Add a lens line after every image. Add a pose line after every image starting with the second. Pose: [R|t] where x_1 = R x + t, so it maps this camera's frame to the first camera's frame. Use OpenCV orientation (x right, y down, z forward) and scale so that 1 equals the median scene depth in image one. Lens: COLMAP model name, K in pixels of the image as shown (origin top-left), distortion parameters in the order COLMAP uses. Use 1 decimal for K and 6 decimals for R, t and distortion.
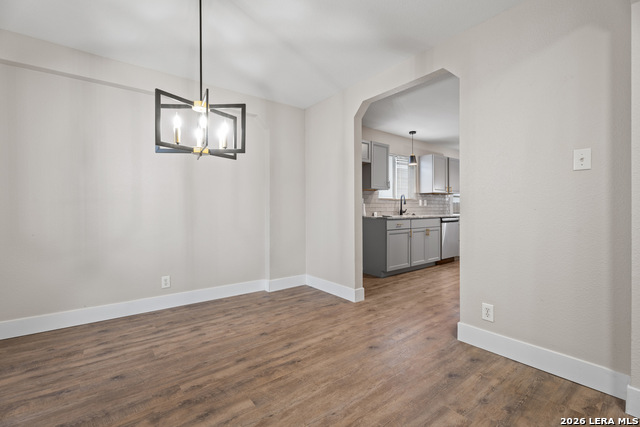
lens RADIAL K [[274.0, 0, 320.0], [0, 274.0, 213.5], [0, 0, 1]] dist [-0.001343, -0.000053]
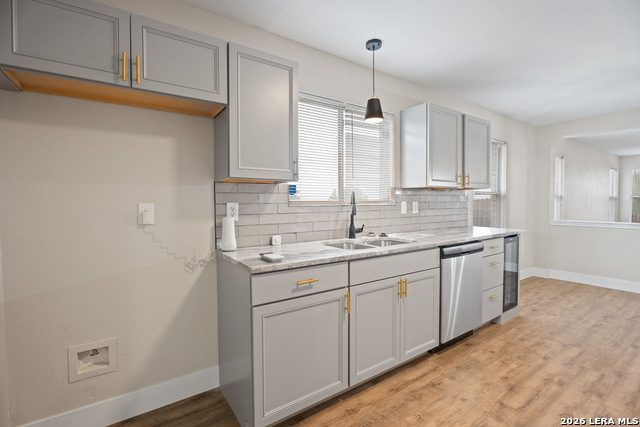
lens RADIAL K [[290.4, 0, 320.0], [0, 290.4, 213.5], [0, 0, 1]] dist [-0.011241, 0.000229]
pose [[0.998784, 0.000512, -0.049291, 0.270587], [0.000453, 0.999808, 0.019574, -0.043322], [0.049292, -0.019573, 0.998593, 0.532957]]
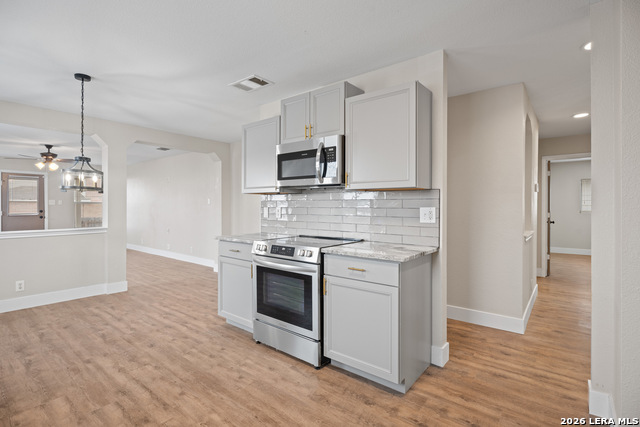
lens RADIAL K [[313.9, 0, 315.5], [0, 313.9, 209.7], [0, 0, 1]] dist [-0.000506, 0.000413]
pose [[-0.235563, -0.000225, 0.971859, 0.216435], [0.013429, 0.999904, 0.003486, -0.044709], [-0.971766, 0.013873, -0.235537, 0.788704]]
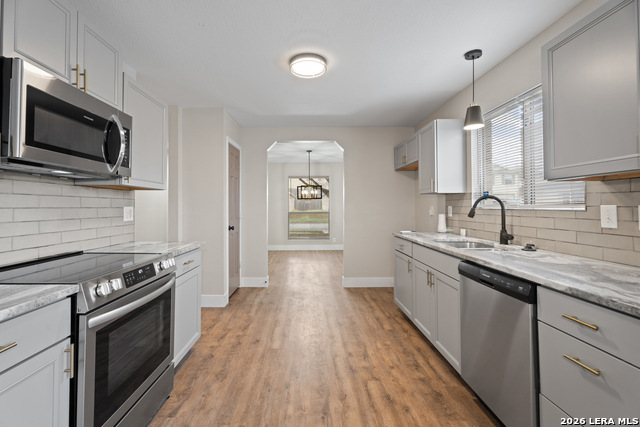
lens RADIAL K [[284.9, 0, 316.1], [0, 284.9, 205.5], [0, 0, 1]] dist [-0.001832, -0.000188]
pose [[-0.576819, 0.001233, -0.816871, 0.830857], [-0.011841, 0.999881, 0.009870, -0.054349], [0.816786, 0.015366, -0.576736, 1.027824]]
